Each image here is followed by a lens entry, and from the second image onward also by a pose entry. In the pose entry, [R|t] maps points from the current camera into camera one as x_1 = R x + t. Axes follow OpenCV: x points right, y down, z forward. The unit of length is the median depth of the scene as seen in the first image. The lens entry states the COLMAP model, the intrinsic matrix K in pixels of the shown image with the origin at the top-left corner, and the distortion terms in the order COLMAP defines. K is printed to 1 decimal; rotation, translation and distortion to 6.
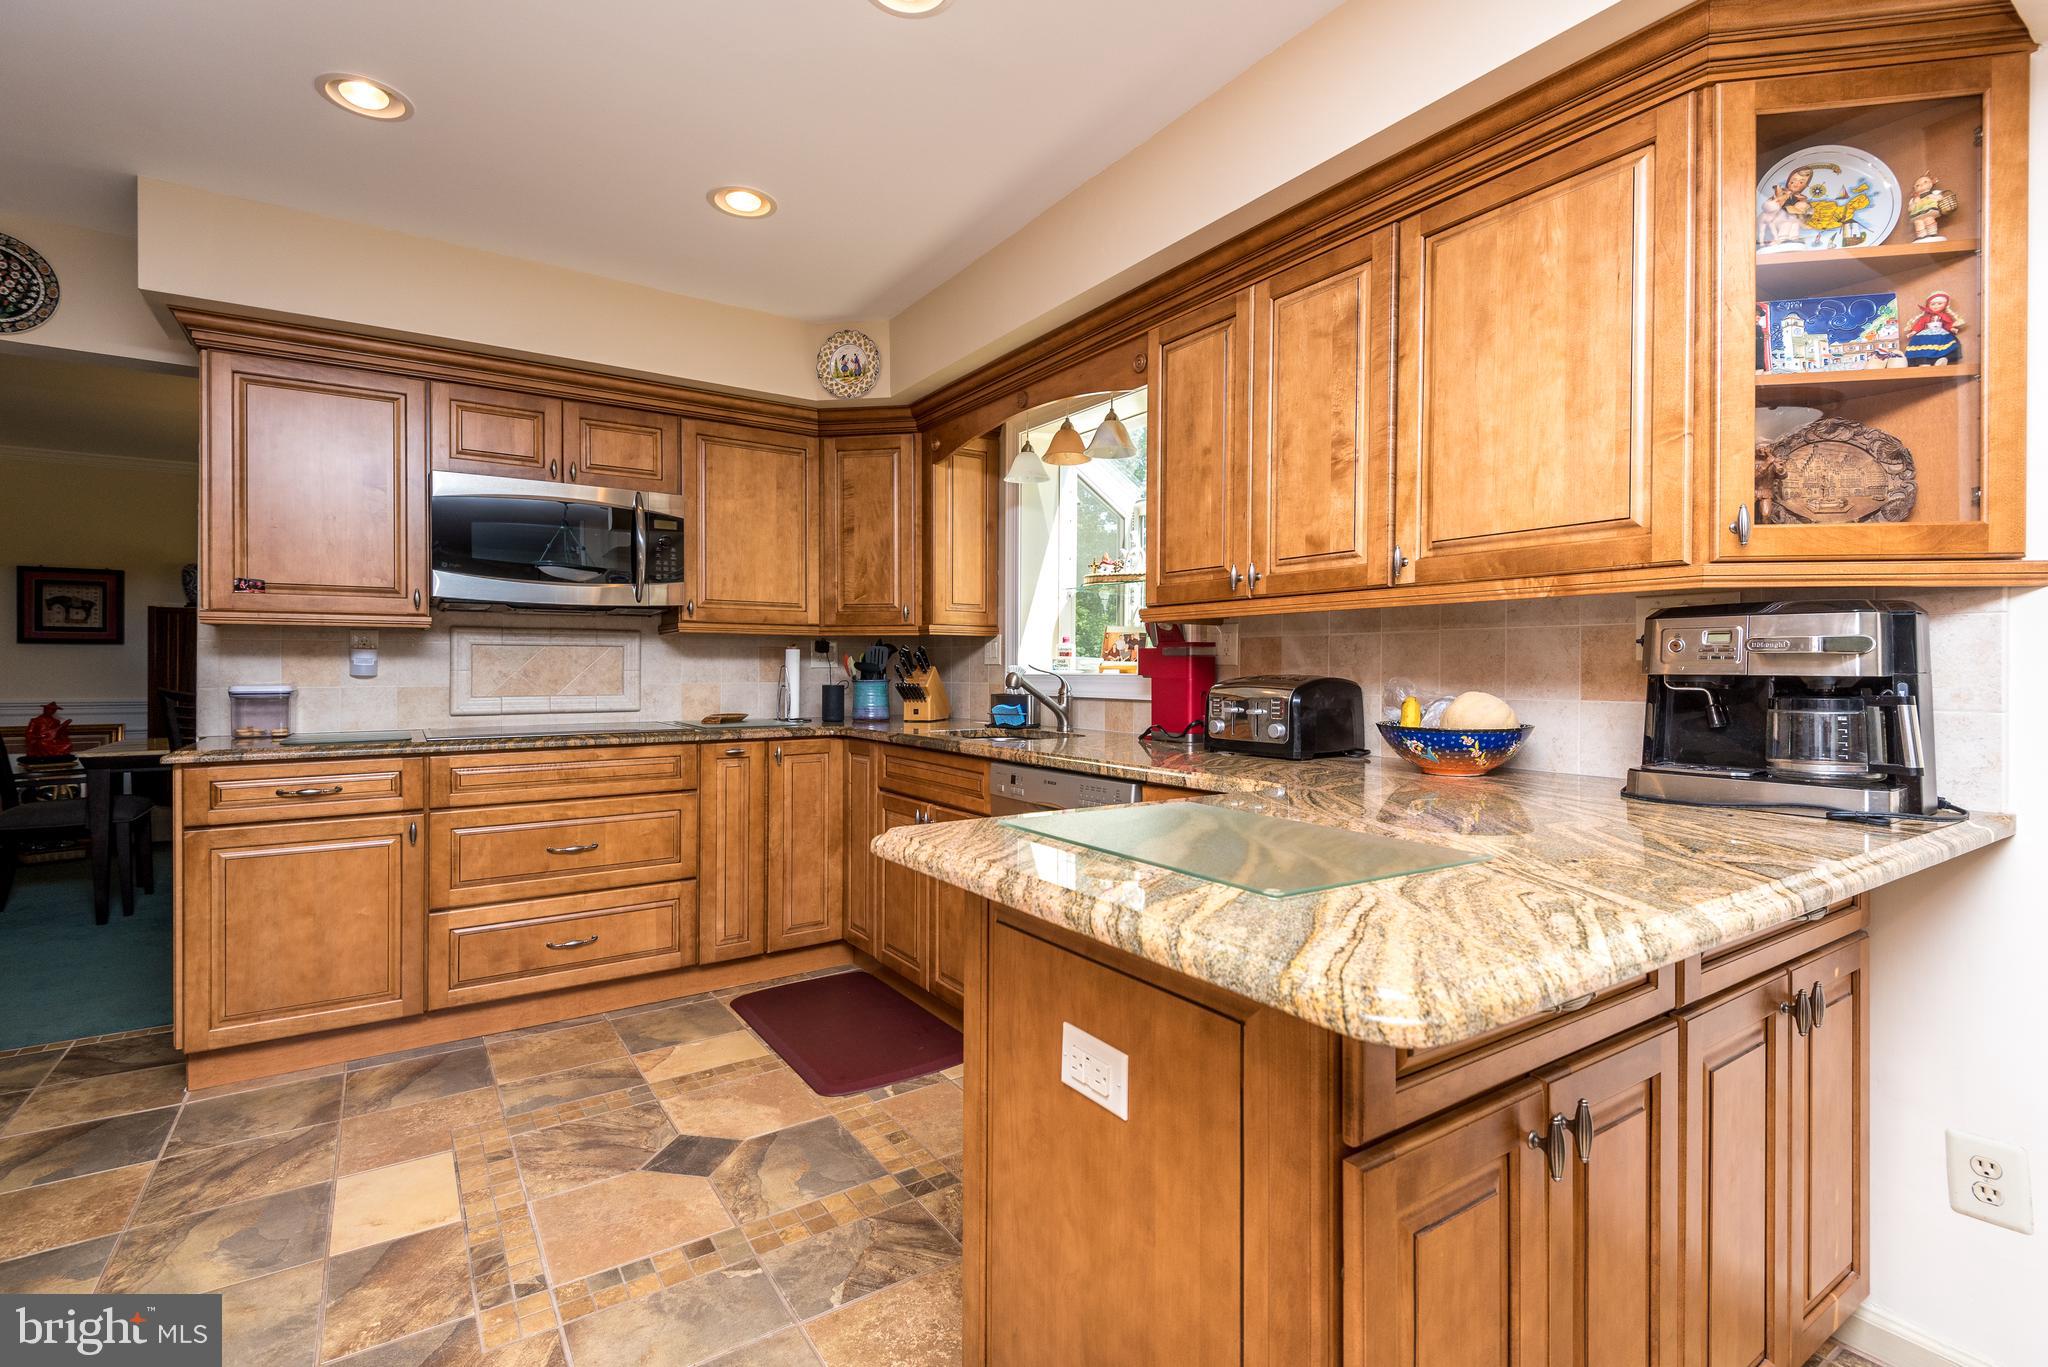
lens RADIAL K [[922.8, 0, 1002.1], [0, 922.8, 673.4], [0, 0, 1]] dist [0.021762, -0.013924]
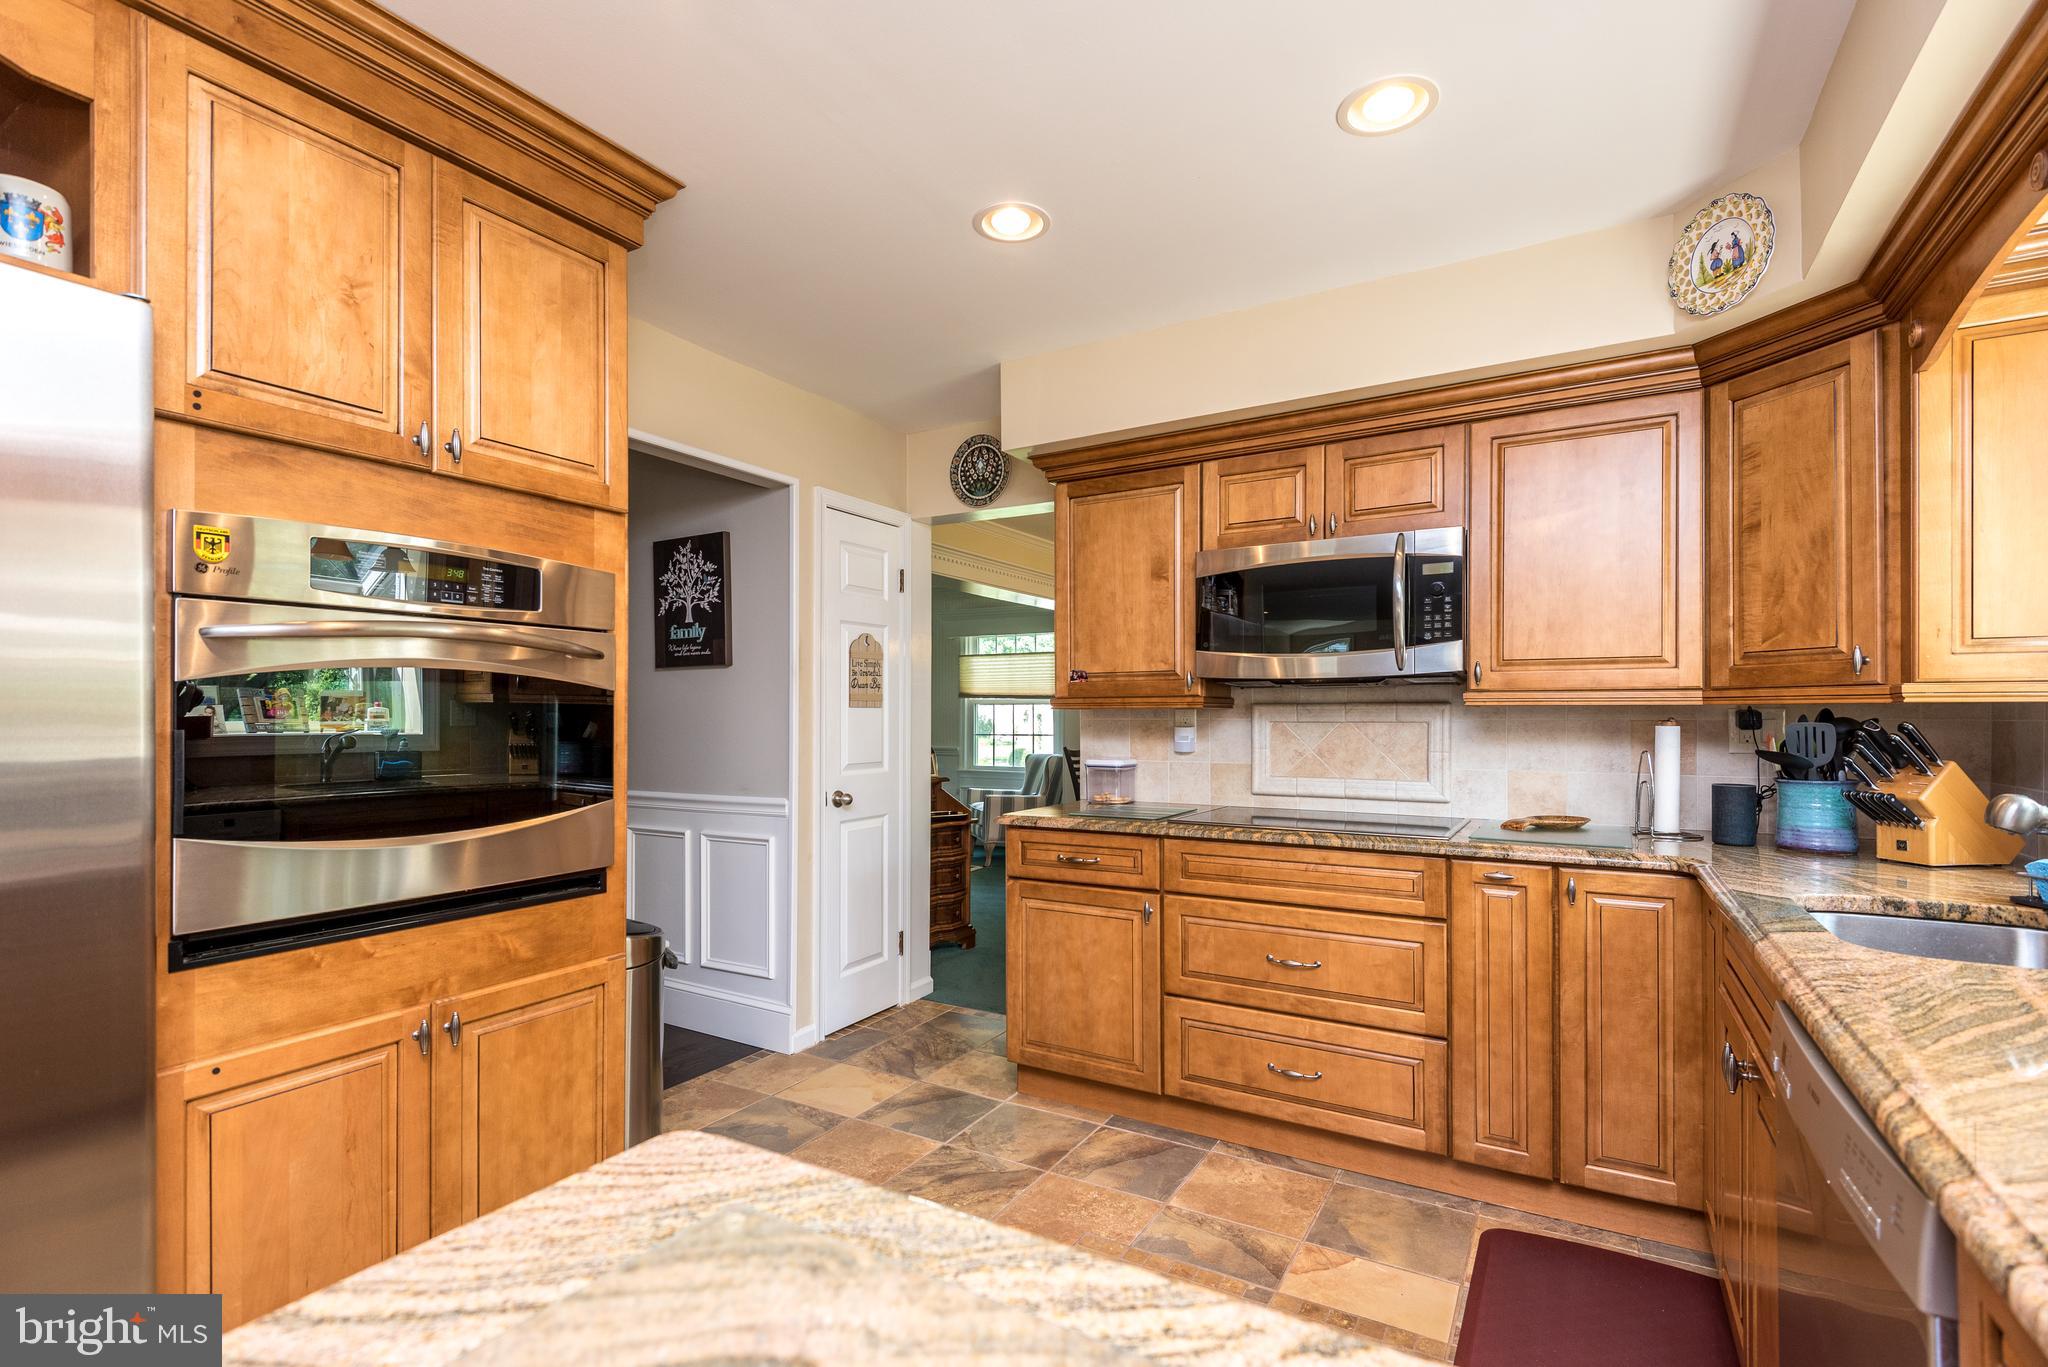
lens RADIAL K [[922.8, 0, 1038.2], [0, 922.8, 714.1], [0, 0, 1]] dist [0.021762, -0.013924]
pose [[0.462612, -0.002204, -0.886558, 0.191173], [-0.003909, 0.999982, -0.004526, -0.037633], [0.886552, 0.005559, 0.462595, 0.386973]]
